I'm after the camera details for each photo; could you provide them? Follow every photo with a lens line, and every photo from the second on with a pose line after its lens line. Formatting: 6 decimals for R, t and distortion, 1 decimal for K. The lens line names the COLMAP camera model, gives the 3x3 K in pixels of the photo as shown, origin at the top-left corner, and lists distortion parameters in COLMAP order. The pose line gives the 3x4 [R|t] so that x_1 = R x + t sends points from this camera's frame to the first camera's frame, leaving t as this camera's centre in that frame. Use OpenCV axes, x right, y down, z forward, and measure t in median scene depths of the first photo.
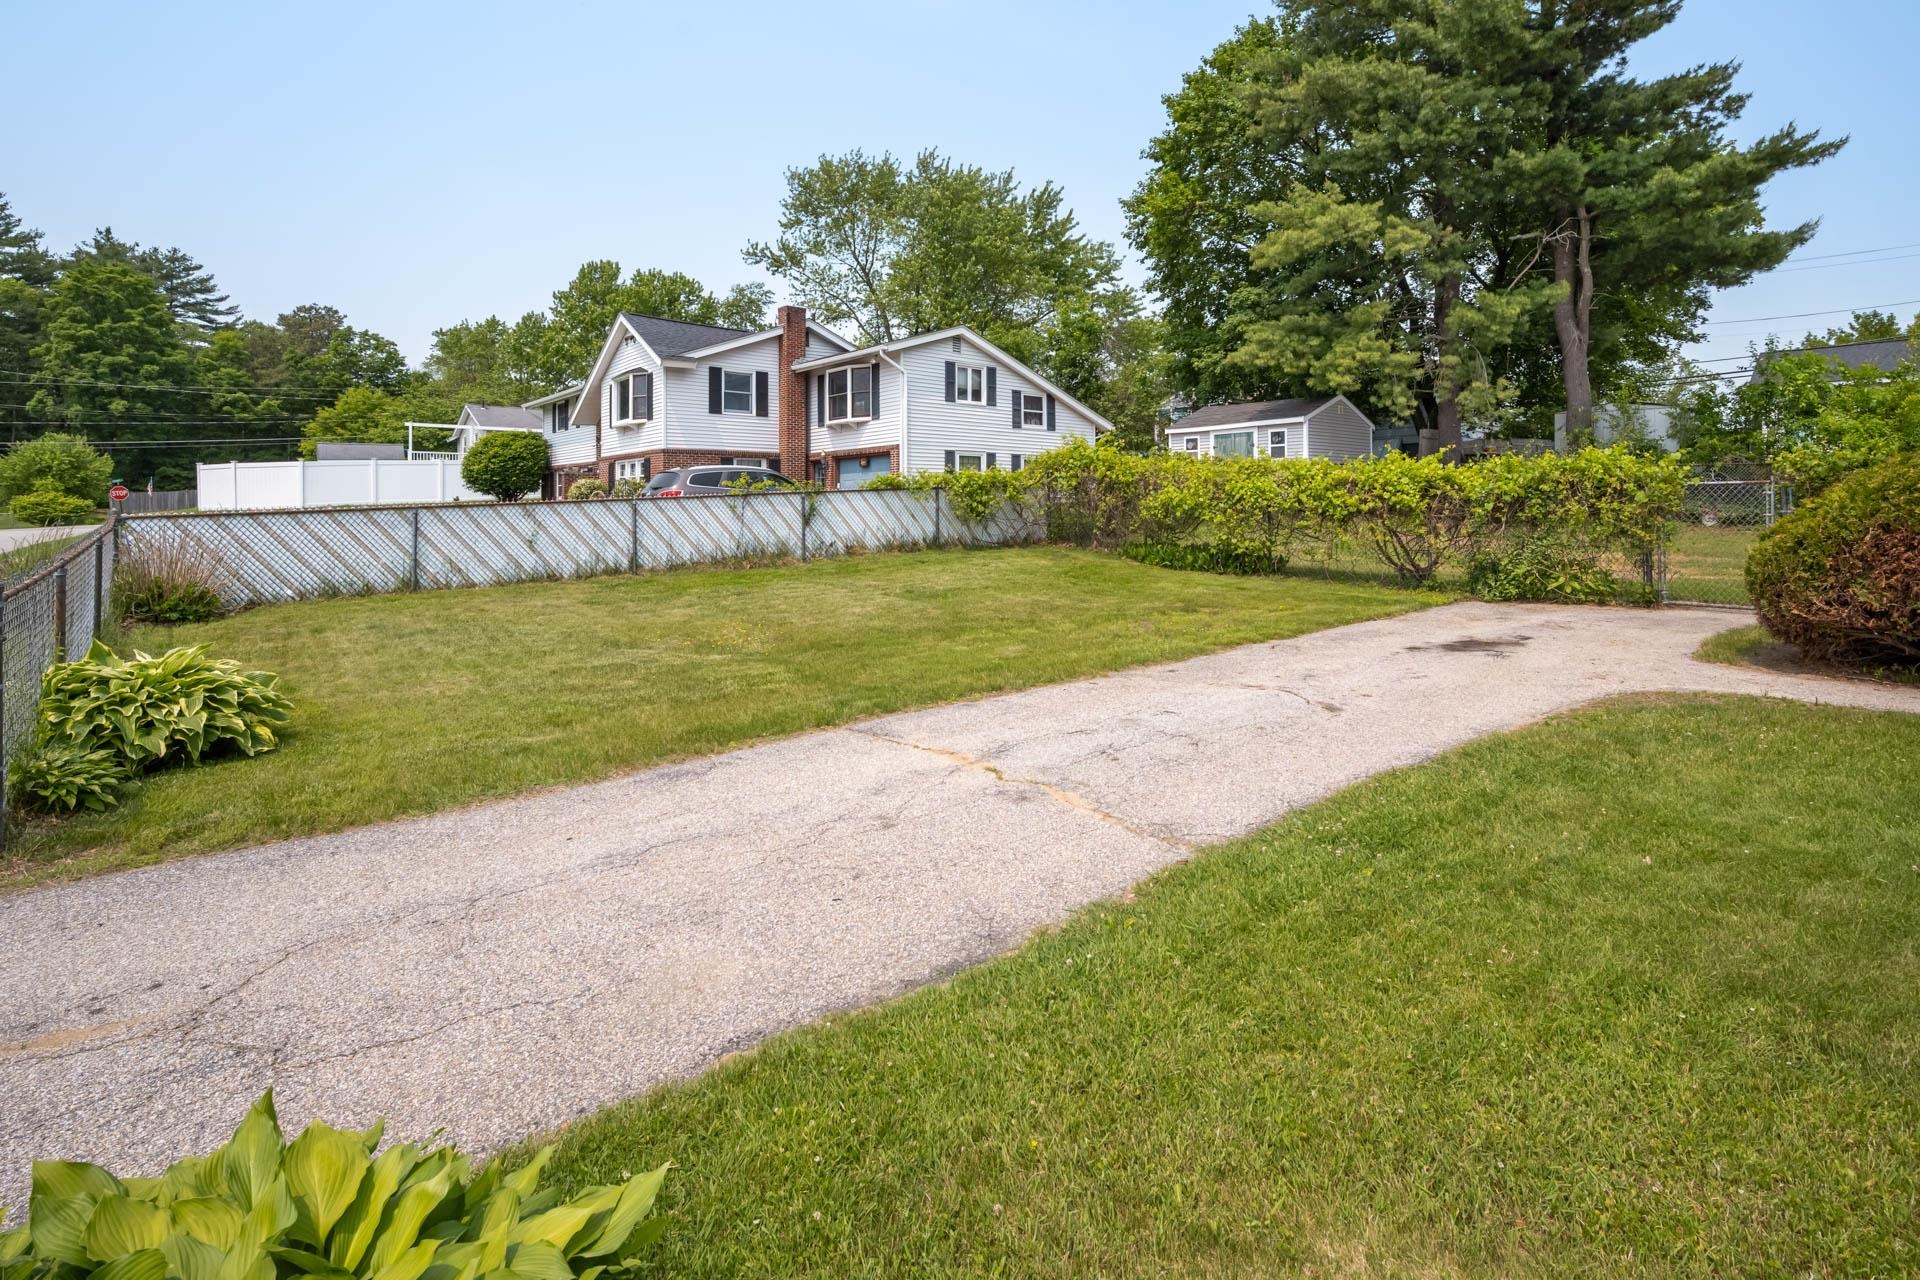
lens RADIAL K [[919.7, 0, 982.1], [0, 919.7, 489.4], [0, 0, 1]] dist [0.004411, 0.000138]
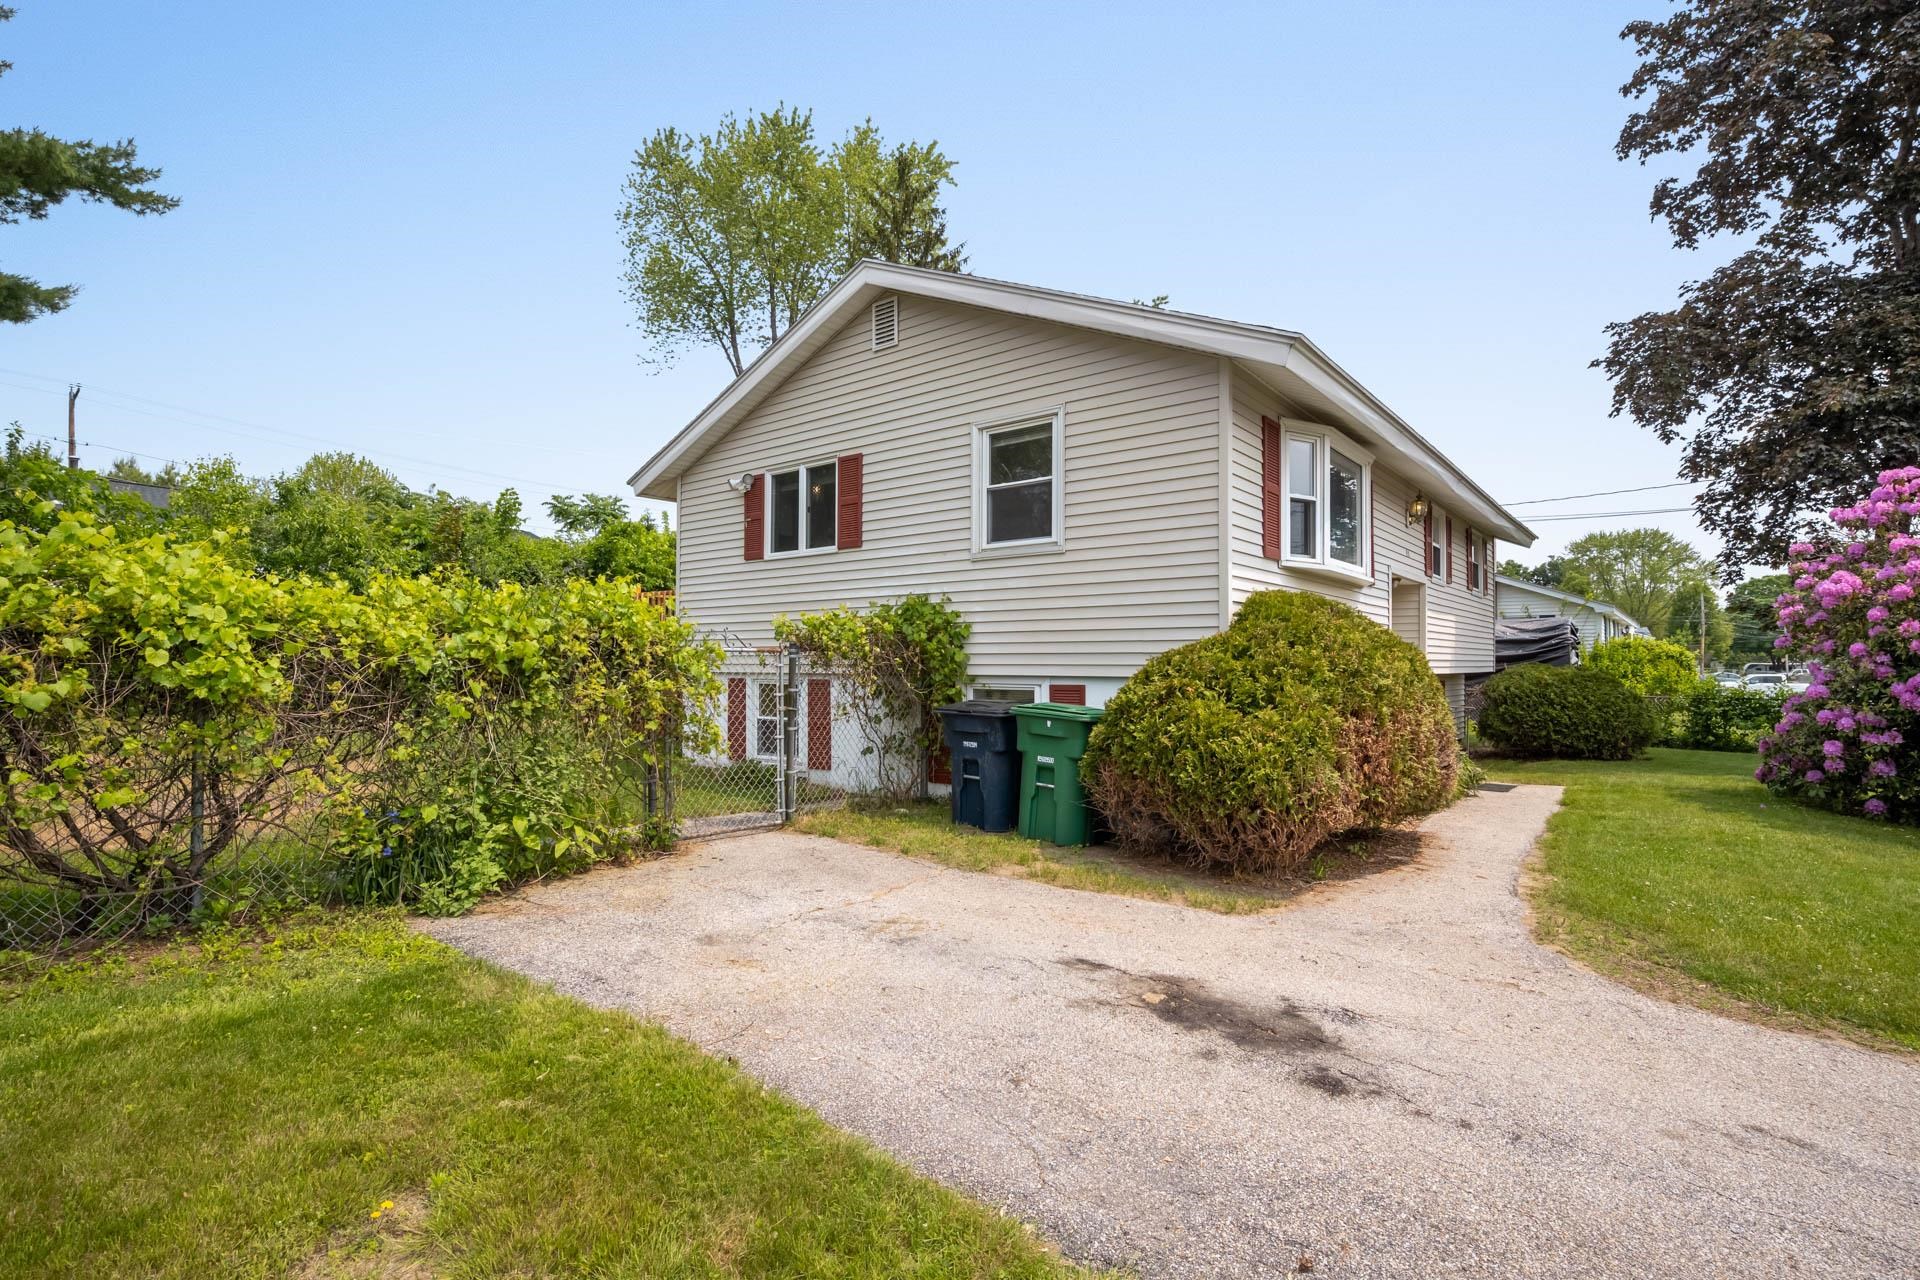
lens RADIAL K [[919.7, 0, 972.2], [0, 919.7, 630.1], [0, 0, 1]] dist [0.004411, 0.000138]
pose [[-0.221482, 0.043912, 0.974175, 0.041139], [-0.019752, 0.998579, -0.049503, 0.004173], [-0.974964, -0.030206, -0.220300, 0.453133]]
